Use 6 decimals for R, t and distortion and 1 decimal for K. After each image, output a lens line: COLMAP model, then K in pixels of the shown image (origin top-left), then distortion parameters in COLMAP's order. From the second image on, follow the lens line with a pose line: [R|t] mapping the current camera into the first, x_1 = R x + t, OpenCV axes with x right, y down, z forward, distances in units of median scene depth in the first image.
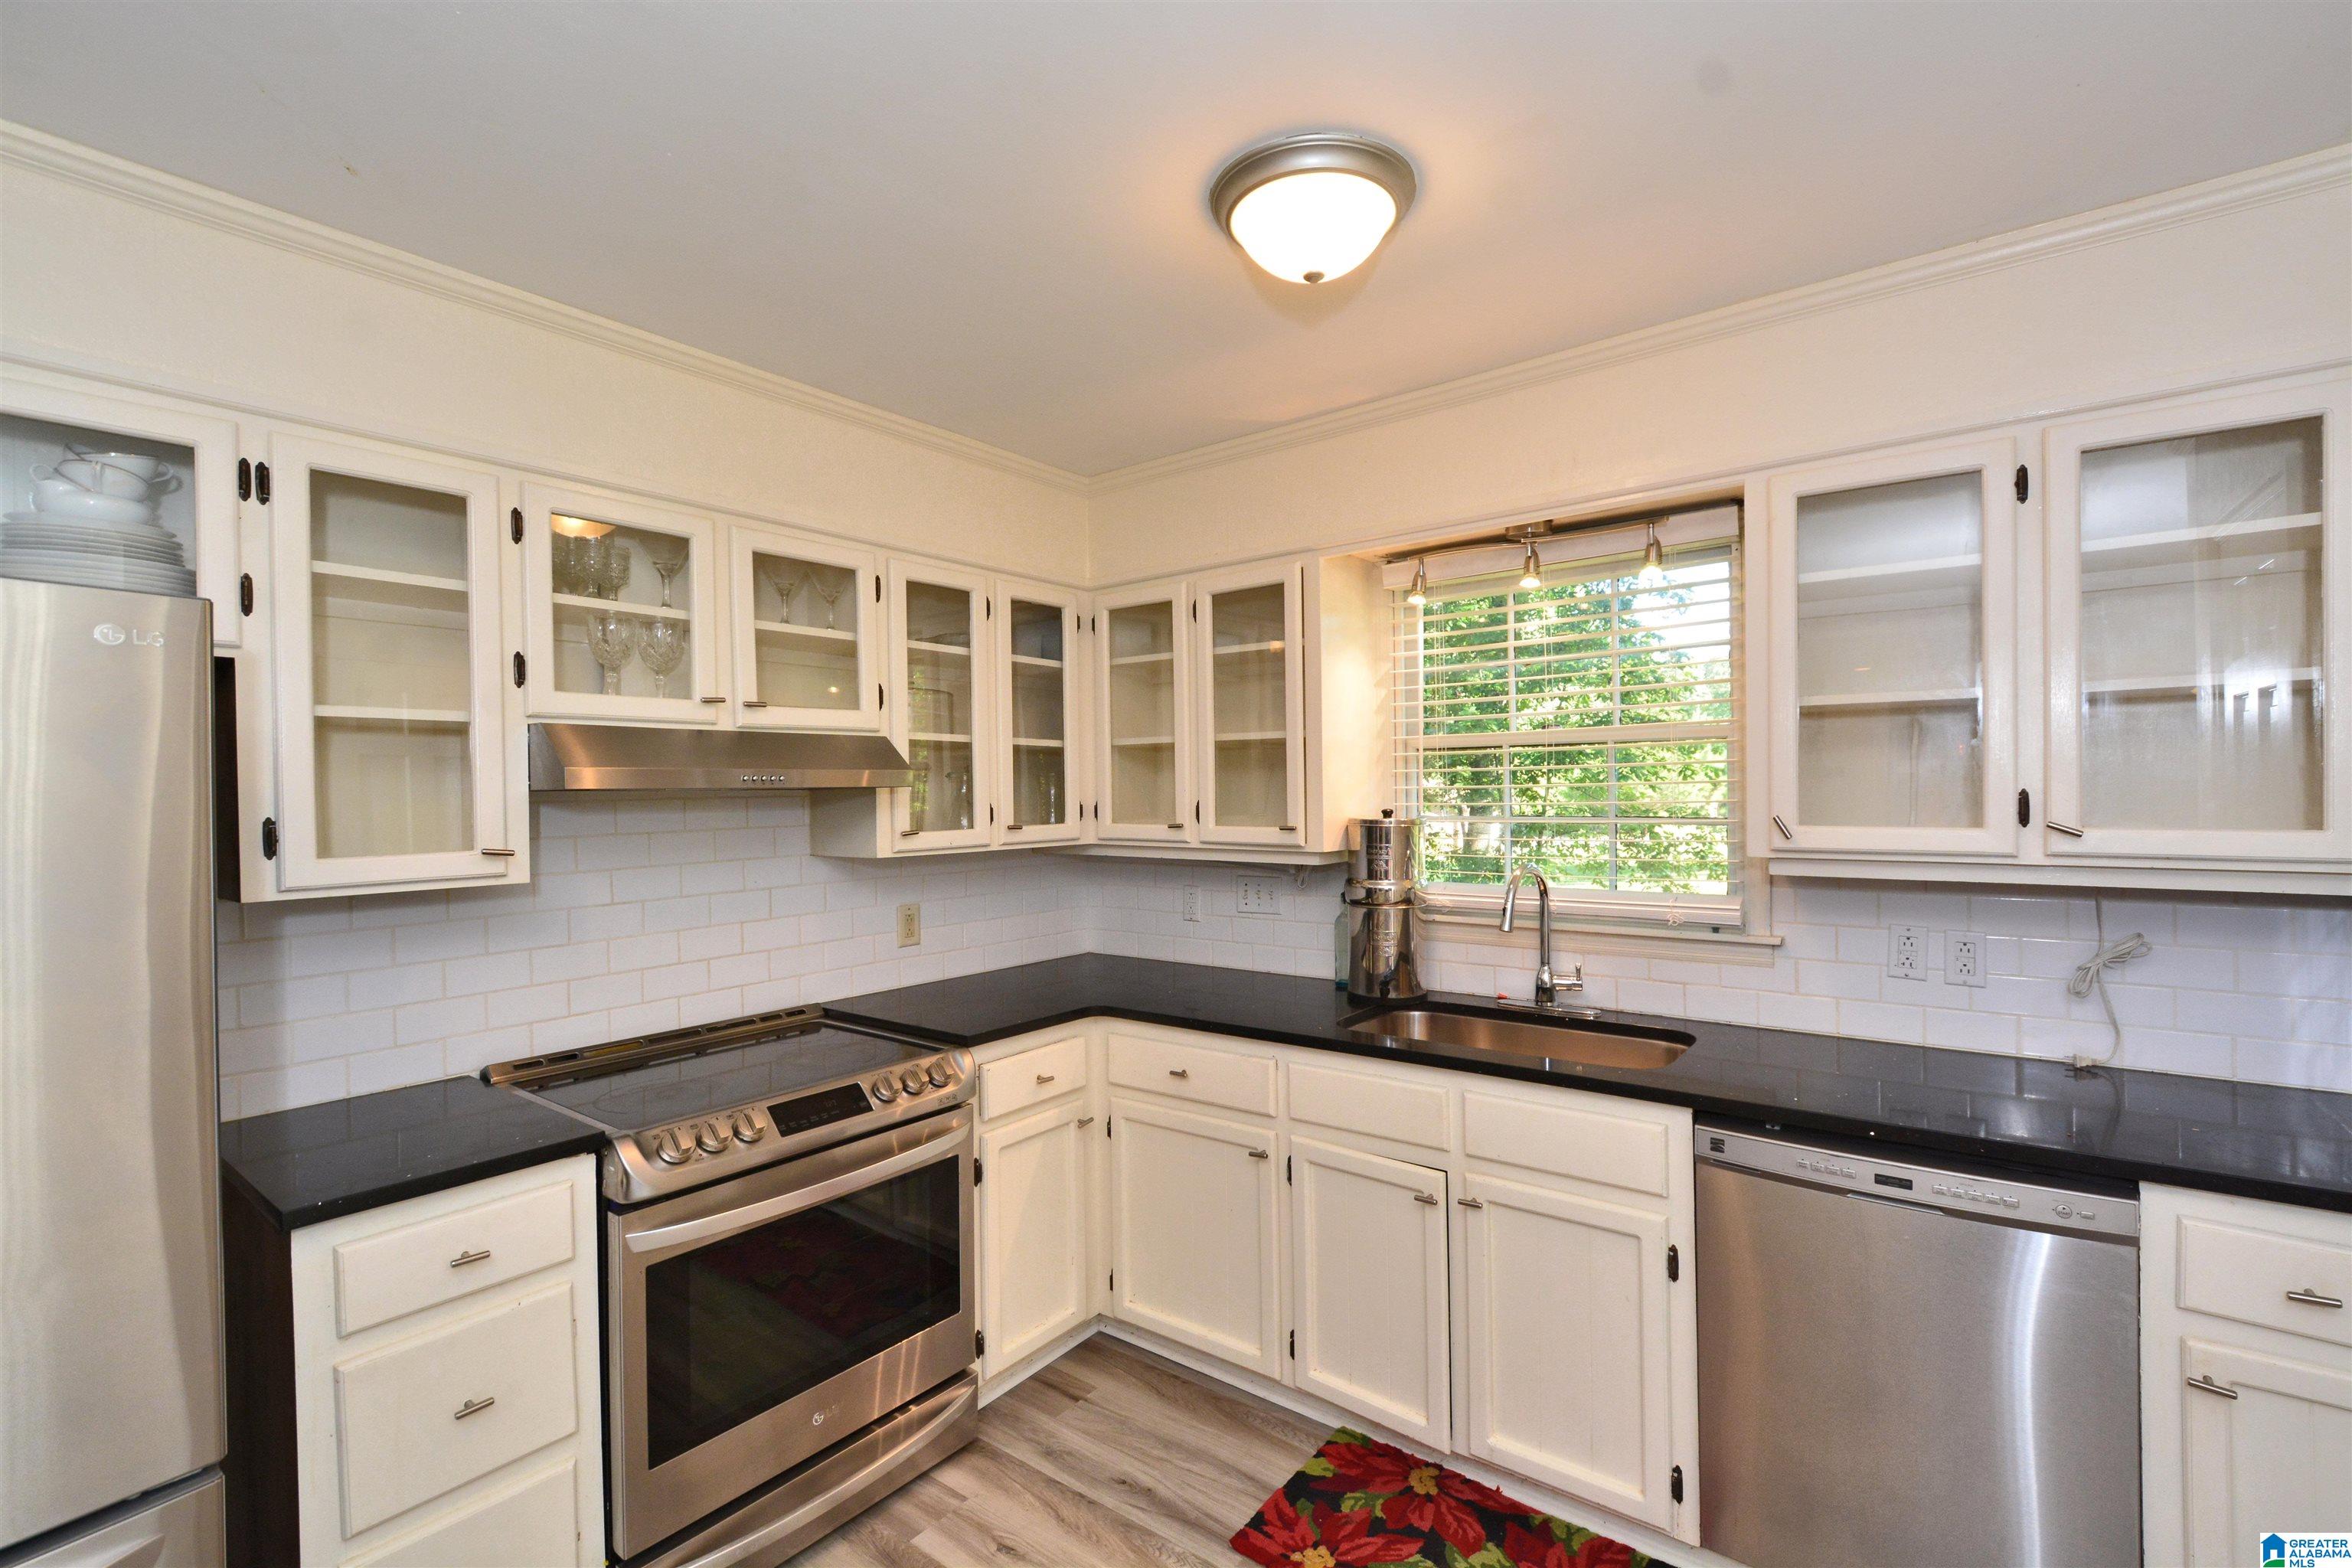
lens RADIAL K [[1034.6, 0, 1221.8], [0, 1034.6, 751.7], [0, 0, 1]] dist [-0.004658, -0.001191]
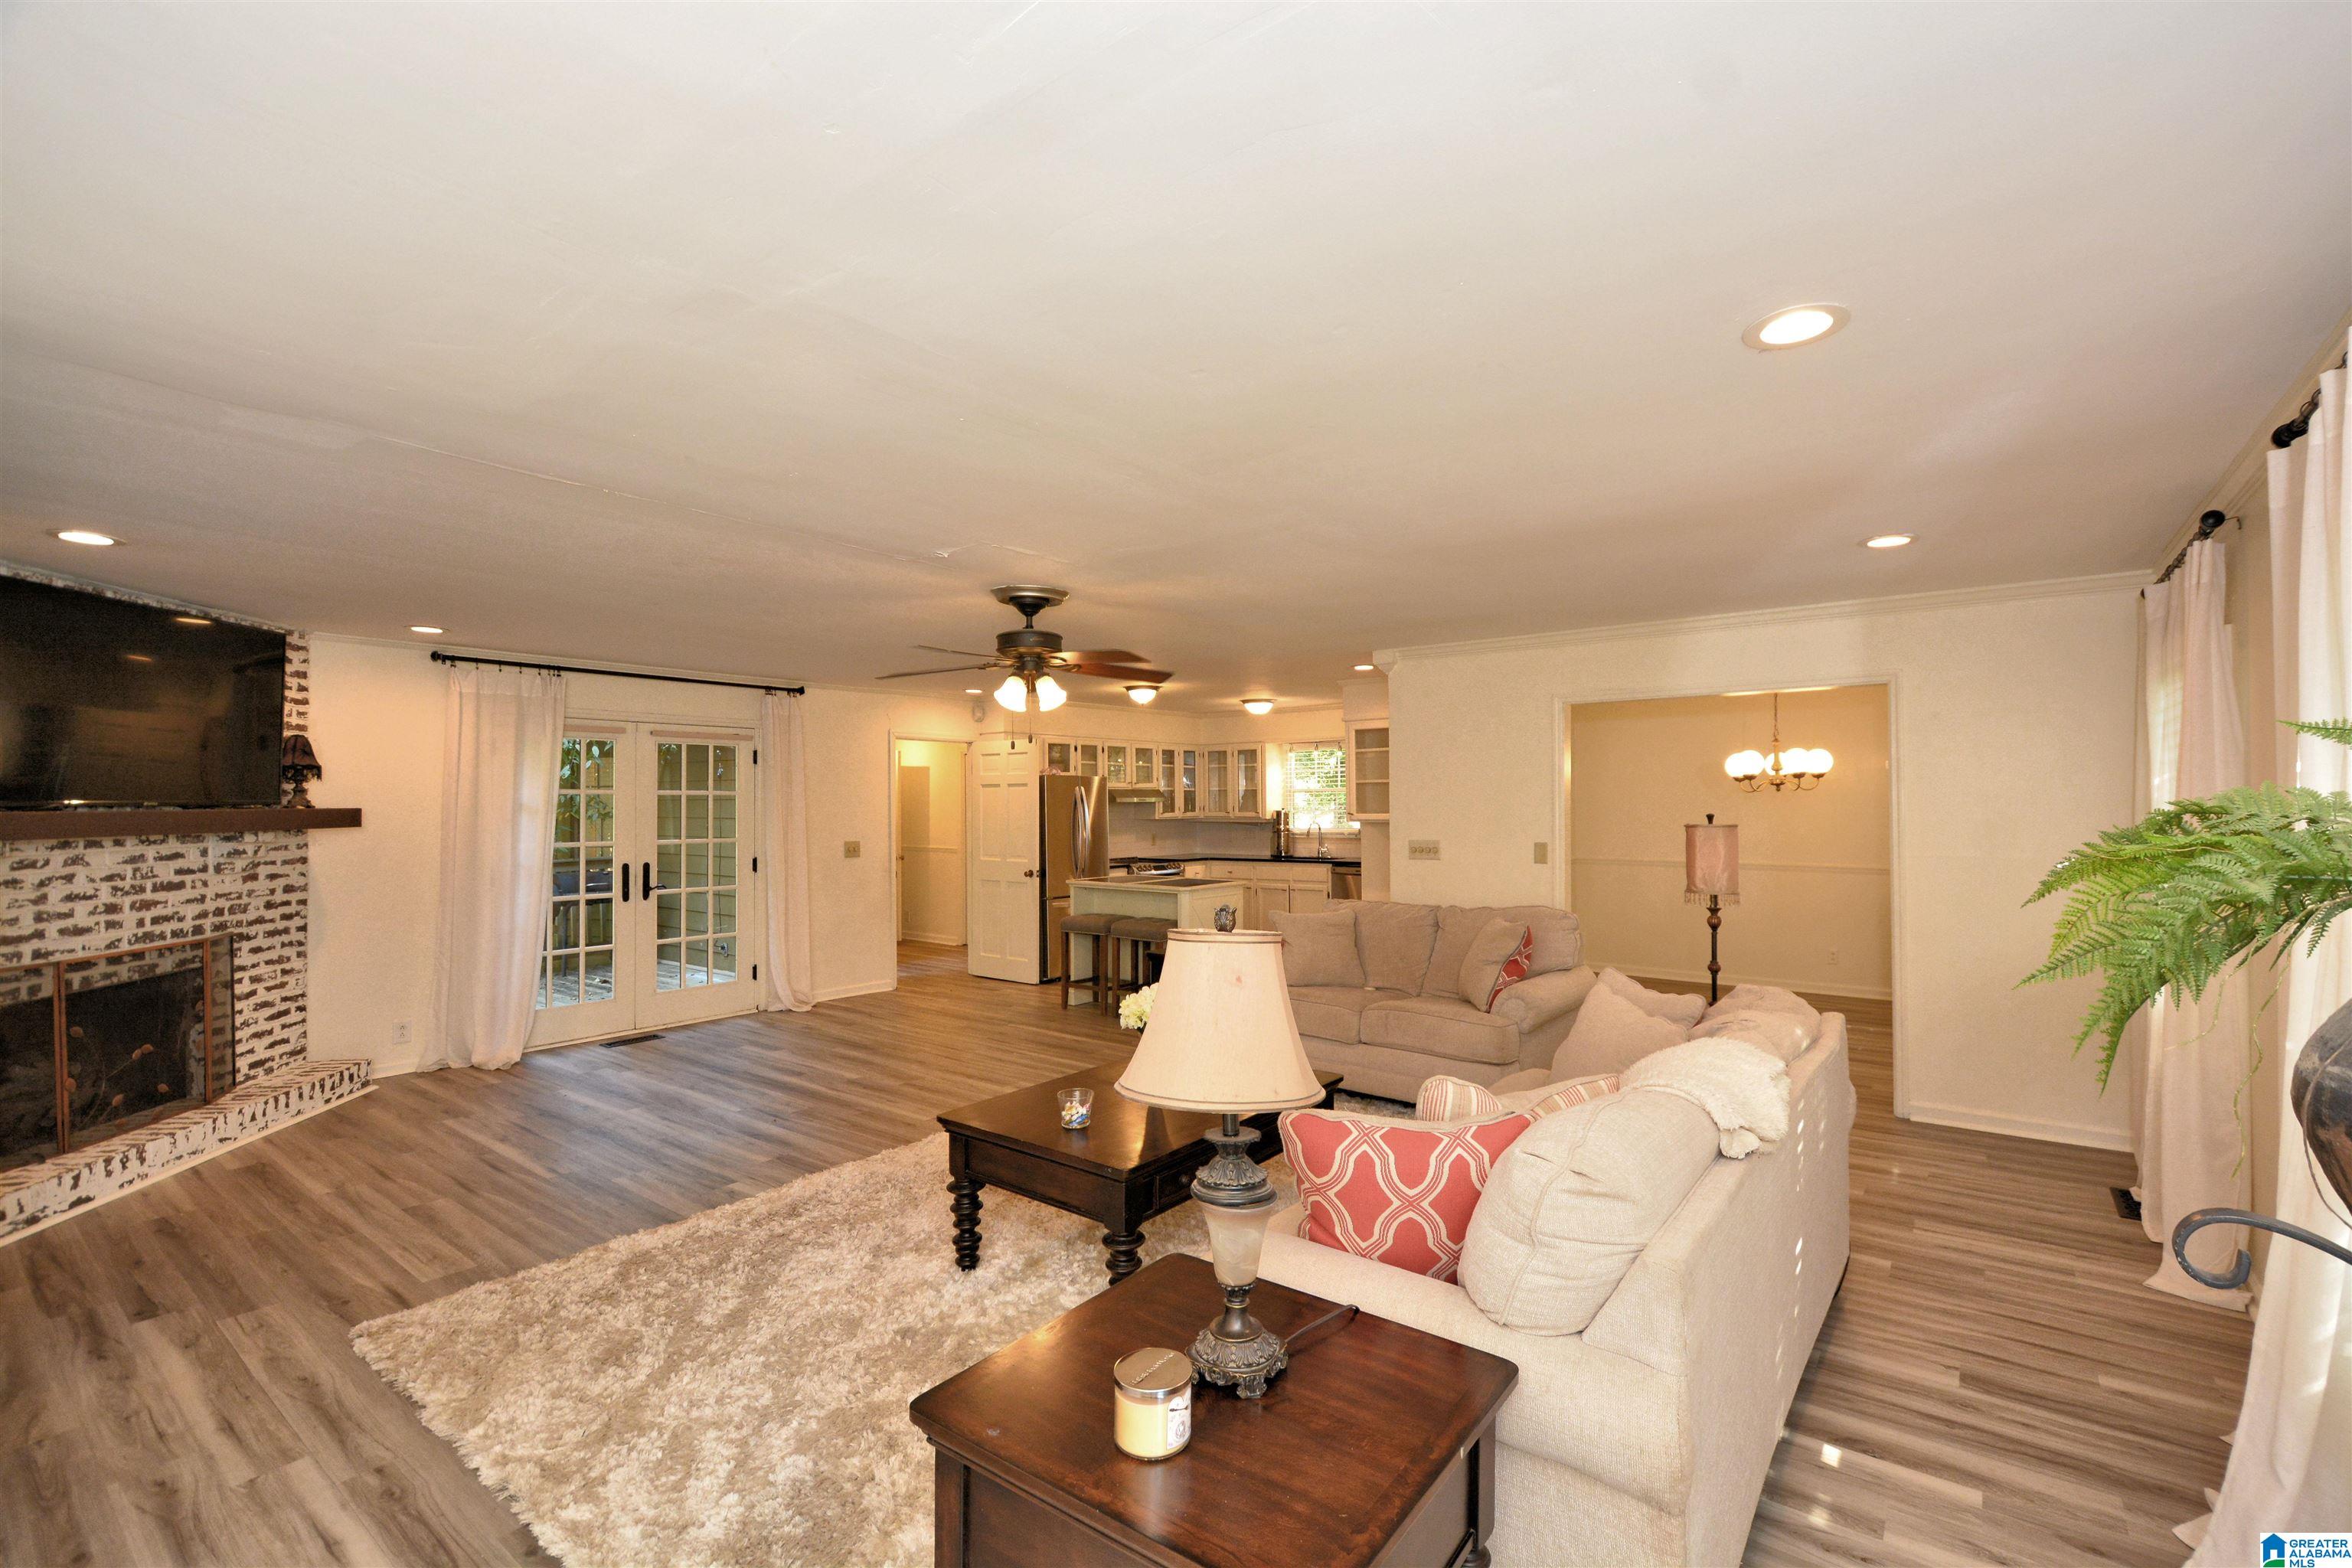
lens RADIAL K [[1034.6, 0, 1224.0], [0, 1034.6, 802.8], [0, 0, 1]] dist [-0.004658, -0.001191]
pose [[0.999982, 0.005623, 0.002127, -0.080260], [-0.005690, 0.999425, 0.033427, -0.106940], [-0.001938, -0.033439, 0.999439, -3.286702]]
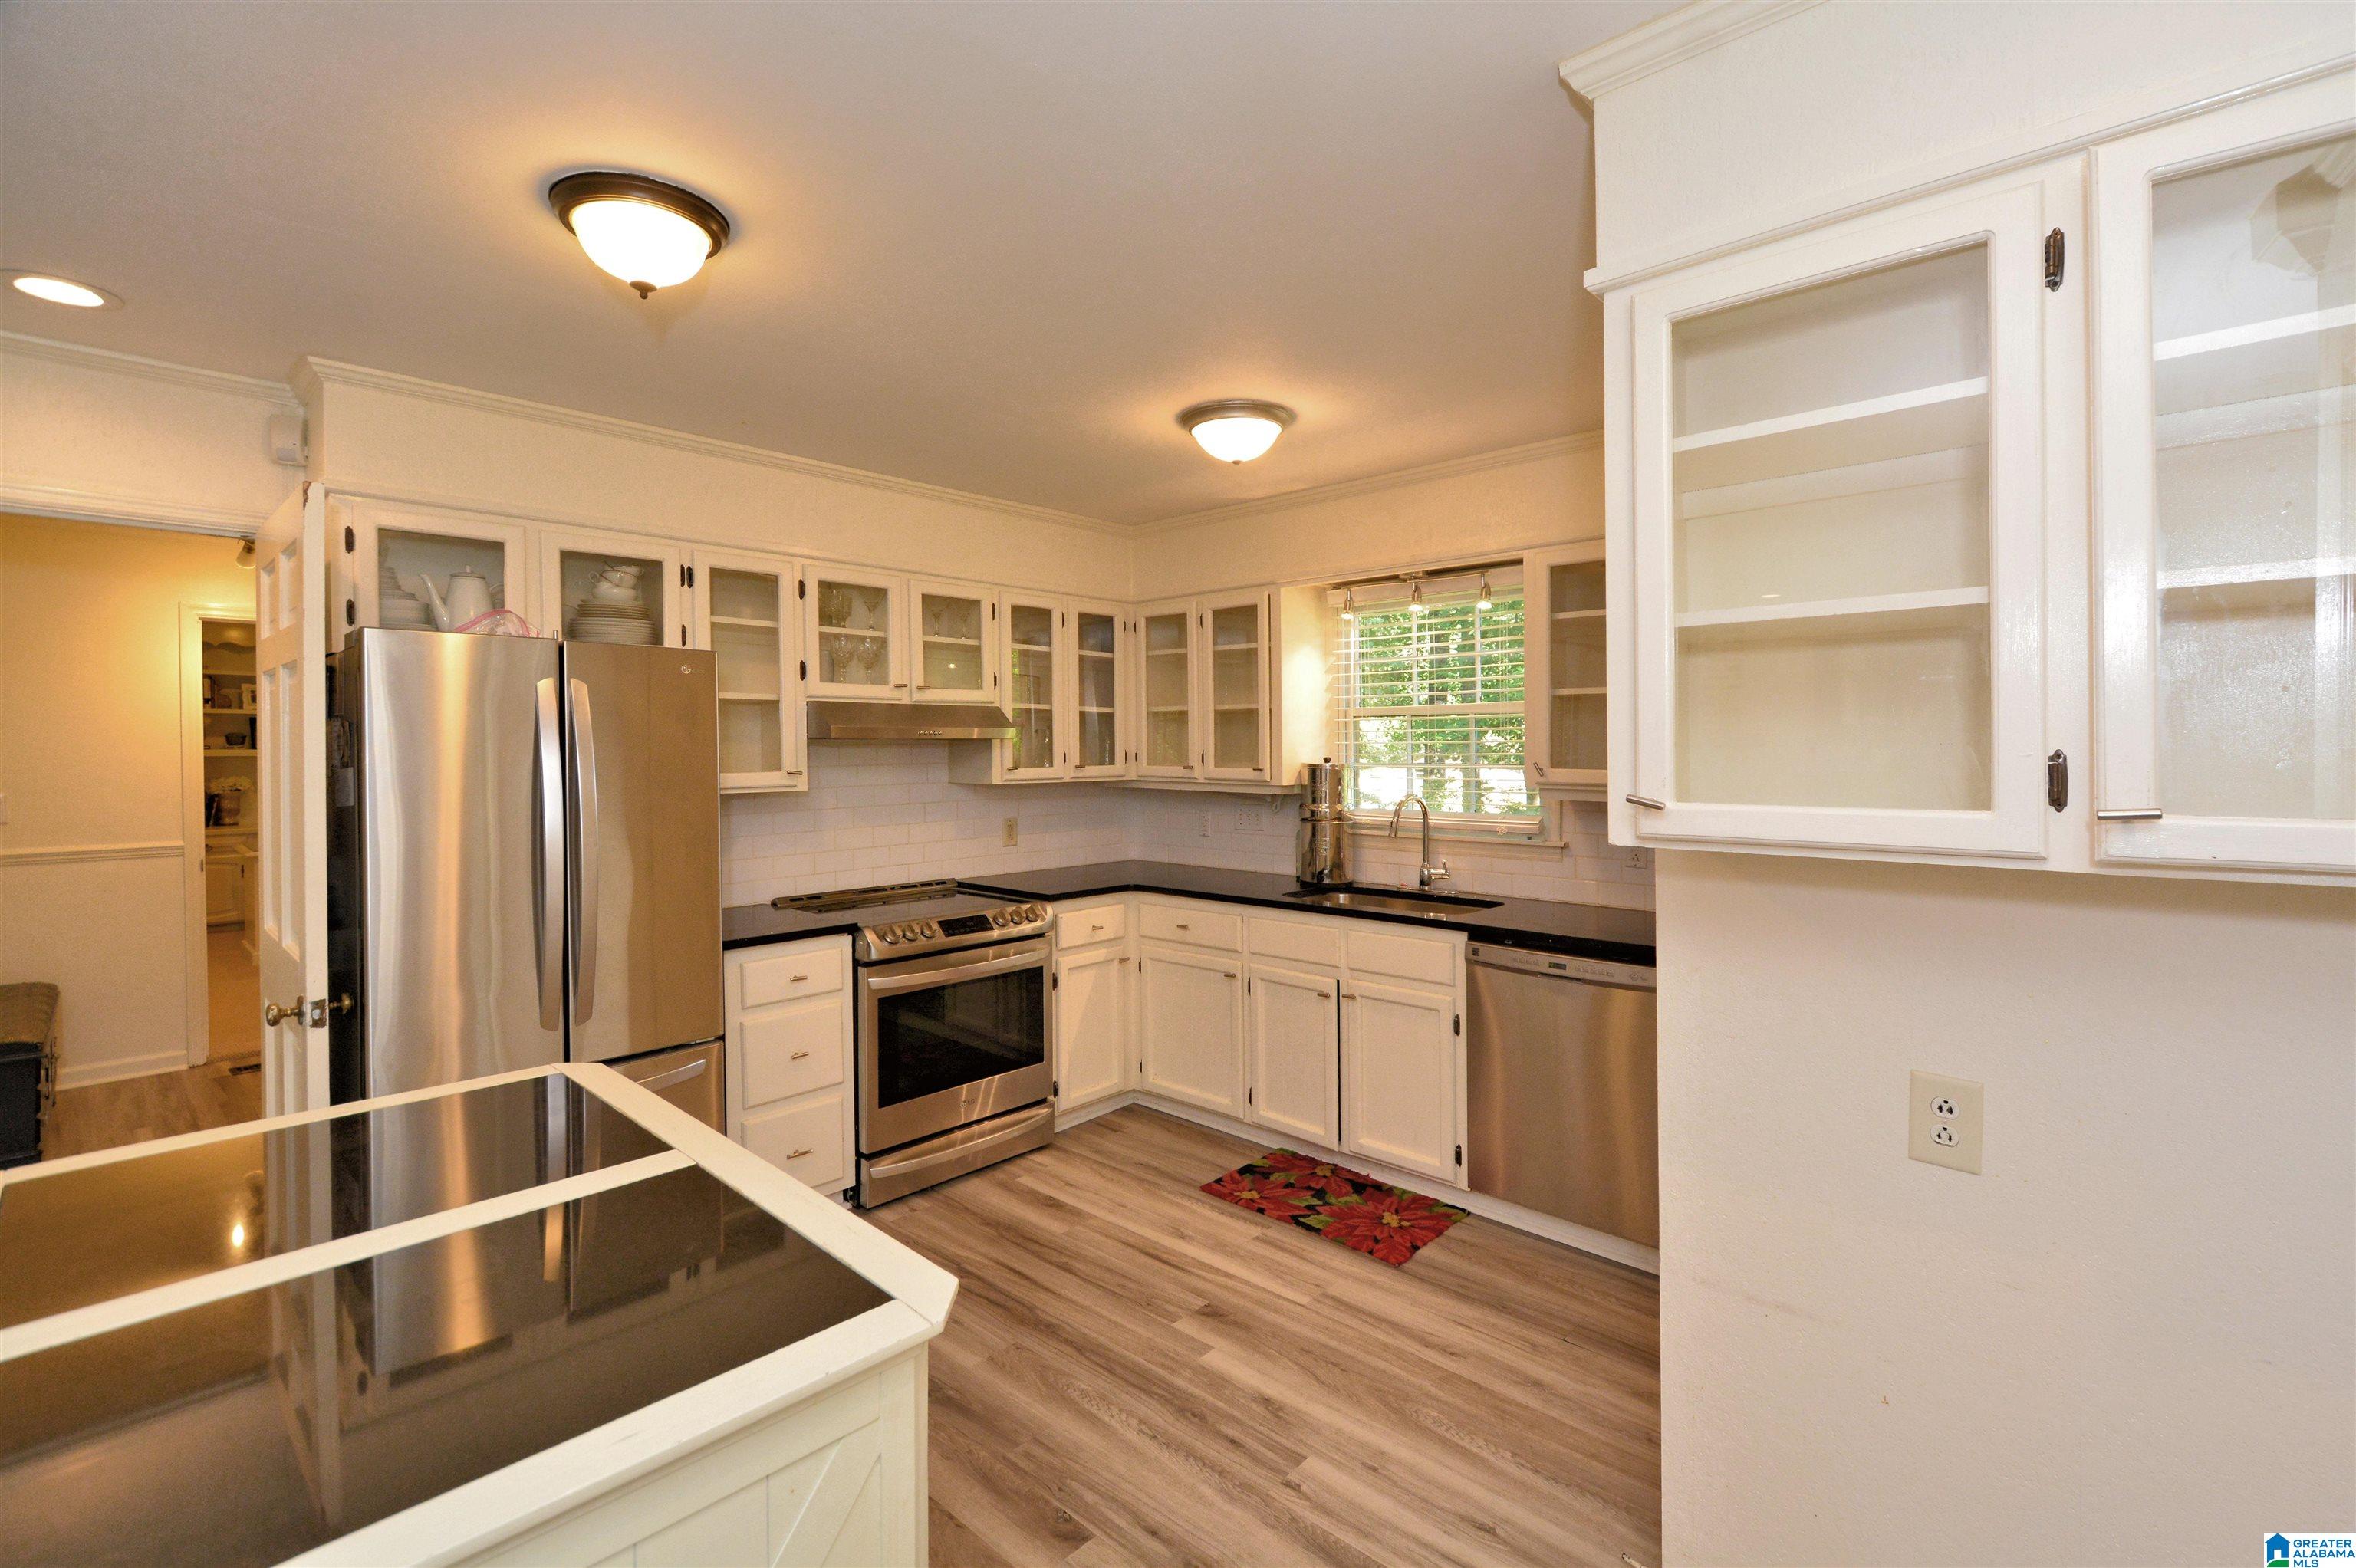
lens RADIAL K [[1036.2, 0, 1180.3], [0, 1036.2, 748.4], [0, 0, 1]] dist [-0.004658, -0.001191]
pose [[0.993463, 0.011939, -0.113528, 0.136856], [-0.007420, 0.999166, 0.040148, -0.017461], [0.113913, -0.039043, 0.992723, -0.565513]]
